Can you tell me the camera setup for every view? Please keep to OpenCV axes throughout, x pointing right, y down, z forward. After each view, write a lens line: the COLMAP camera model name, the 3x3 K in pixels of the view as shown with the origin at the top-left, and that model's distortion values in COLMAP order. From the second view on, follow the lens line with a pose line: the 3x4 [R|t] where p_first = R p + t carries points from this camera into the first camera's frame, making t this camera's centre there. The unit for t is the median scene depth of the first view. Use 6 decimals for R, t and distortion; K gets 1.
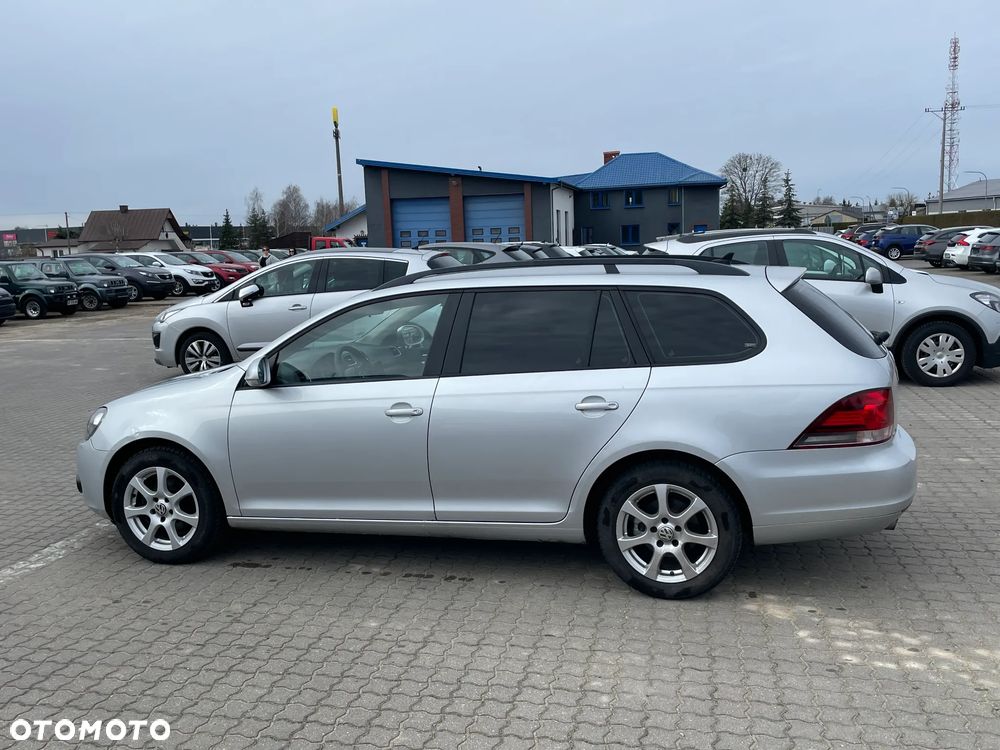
lens RADIAL K [[926.8, 0, 499.5], [0, 926.8, 381.8], [0, 0, 1]] dist [0.041006, 0.000000]
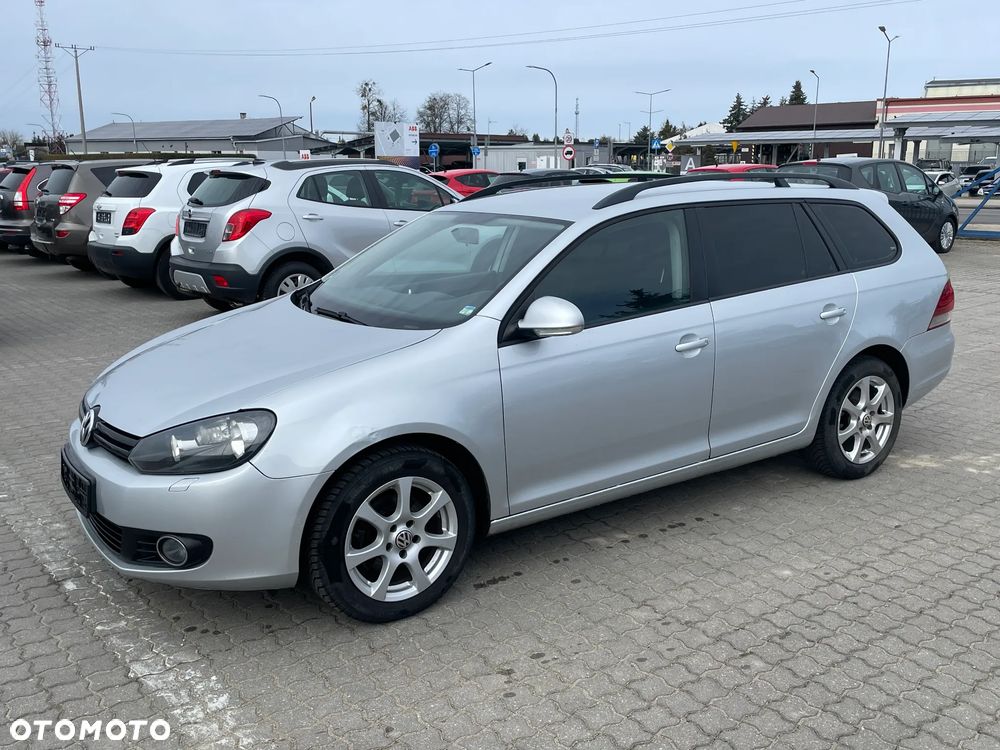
lens RADIAL K [[926.8, 0, 500.6], [0, 926.8, 379.7], [0, 0, 1]] dist [0.041006, 0.000000]
pose [[0.632822, -0.142631, 0.761047, -0.816048], [0.098271, 0.989734, 0.103777, -0.039160], [-0.768036, 0.009116, 0.640342, 0.525497]]
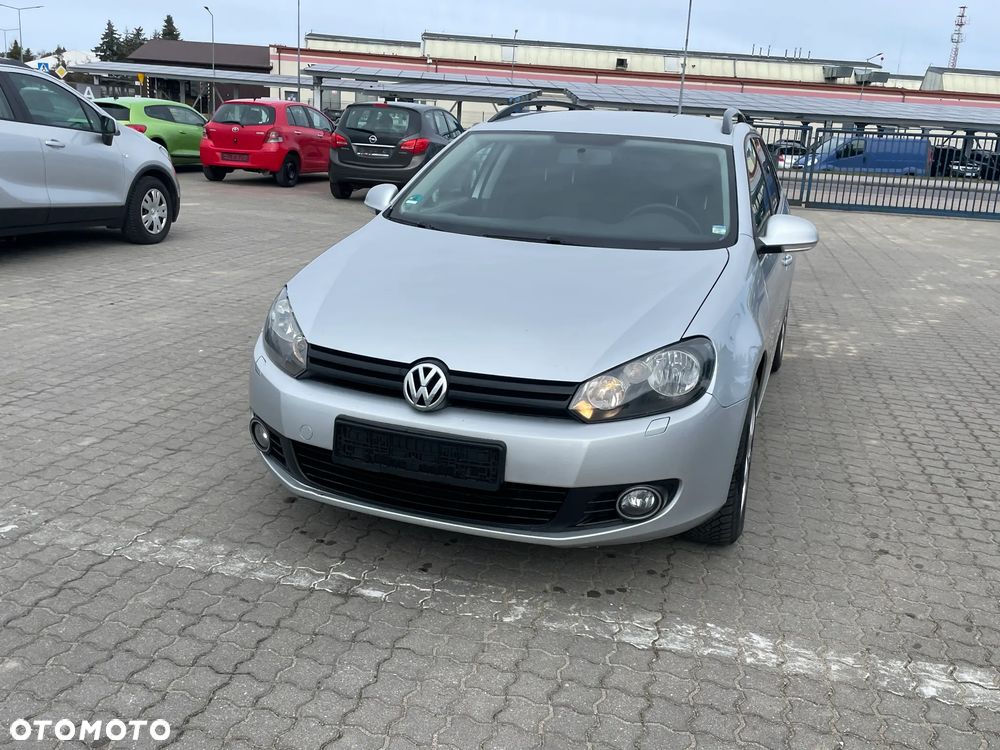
lens RADIAL K [[926.8, 0, 510.7], [0, 926.8, 382.3], [0, 0, 1]] dist [0.041006, 0.000000]
pose [[0.032415, -0.230215, 0.972600, -1.018052], [0.090069, 0.969825, 0.226556, -0.083545], [-0.995408, 0.080257, 0.052172, 1.141759]]
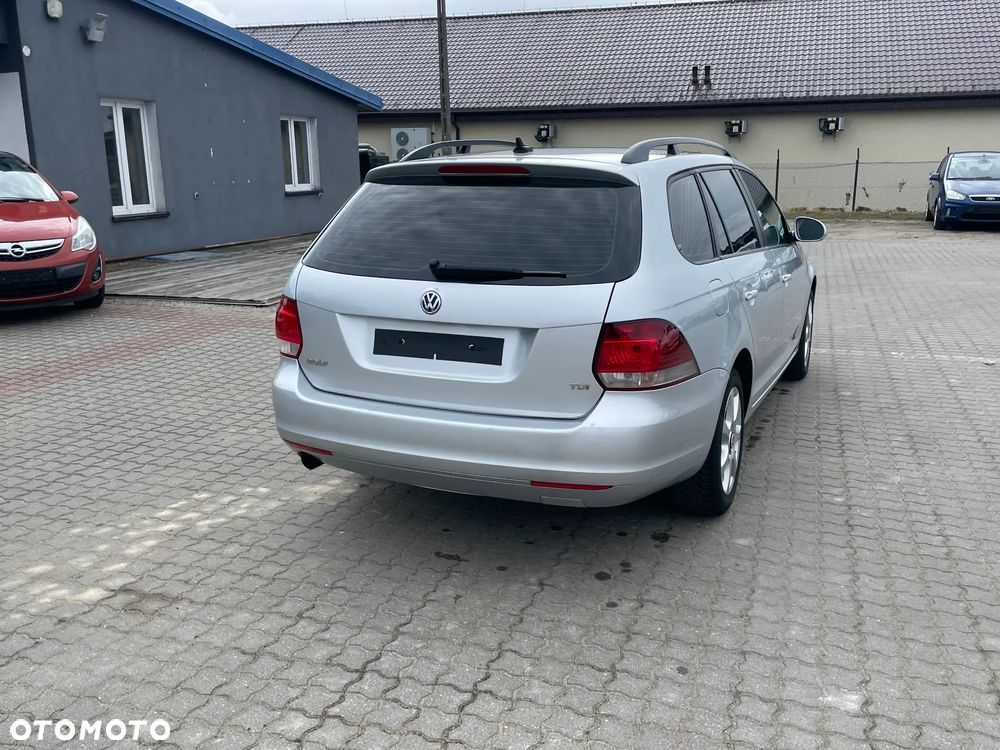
lens RADIAL K [[926.8, 0, 514.6], [0, 926.8, 369.7], [0, 0, 1]] dist [0.041006, 0.000000]
pose [[-0.108199, 0.259092, -0.959773, 1.021150], [-0.141205, 0.951647, 0.272817, -0.160088], [0.984050, 0.165043, -0.066382, 1.047547]]
